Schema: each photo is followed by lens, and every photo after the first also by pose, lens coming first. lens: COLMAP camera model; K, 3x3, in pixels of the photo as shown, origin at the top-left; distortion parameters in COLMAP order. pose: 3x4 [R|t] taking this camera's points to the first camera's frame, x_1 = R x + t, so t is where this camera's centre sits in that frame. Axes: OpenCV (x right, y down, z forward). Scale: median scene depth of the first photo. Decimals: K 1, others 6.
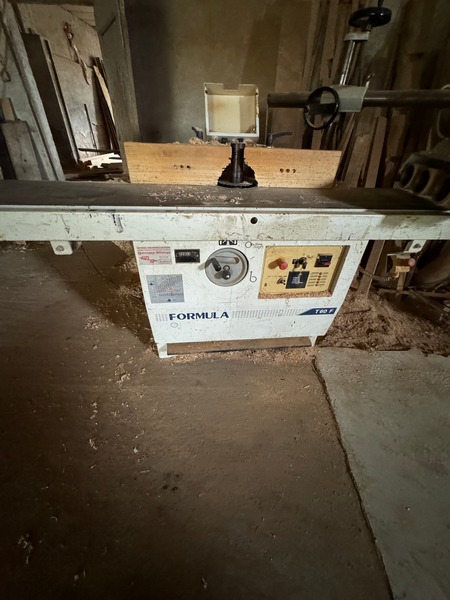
lens RADIAL K [[239.9, 0, 225.0], [0, 239.9, 300.0], [0, 0, 1]] dist [0.000088, -0.000060]
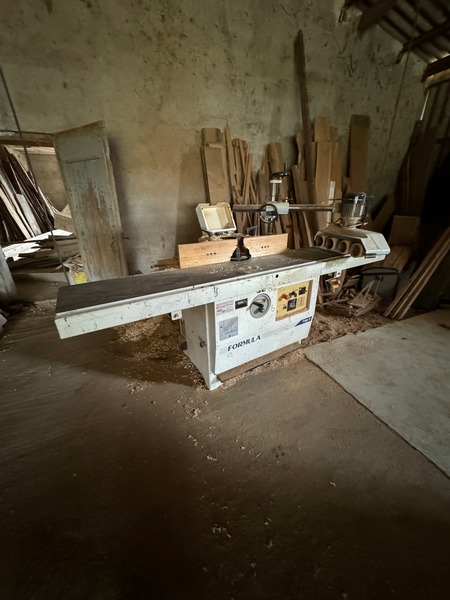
lens RADIAL K [[239.9, 0, 225.0], [0, 239.9, 300.0], [0, 0, 1]] dist [0.000088, -0.000060]
pose [[0.905382, -0.216001, 0.365550, -0.734058], [0.292133, 0.941662, -0.167123, 0.030289], [-0.308126, 0.258099, 0.915665, -0.412912]]
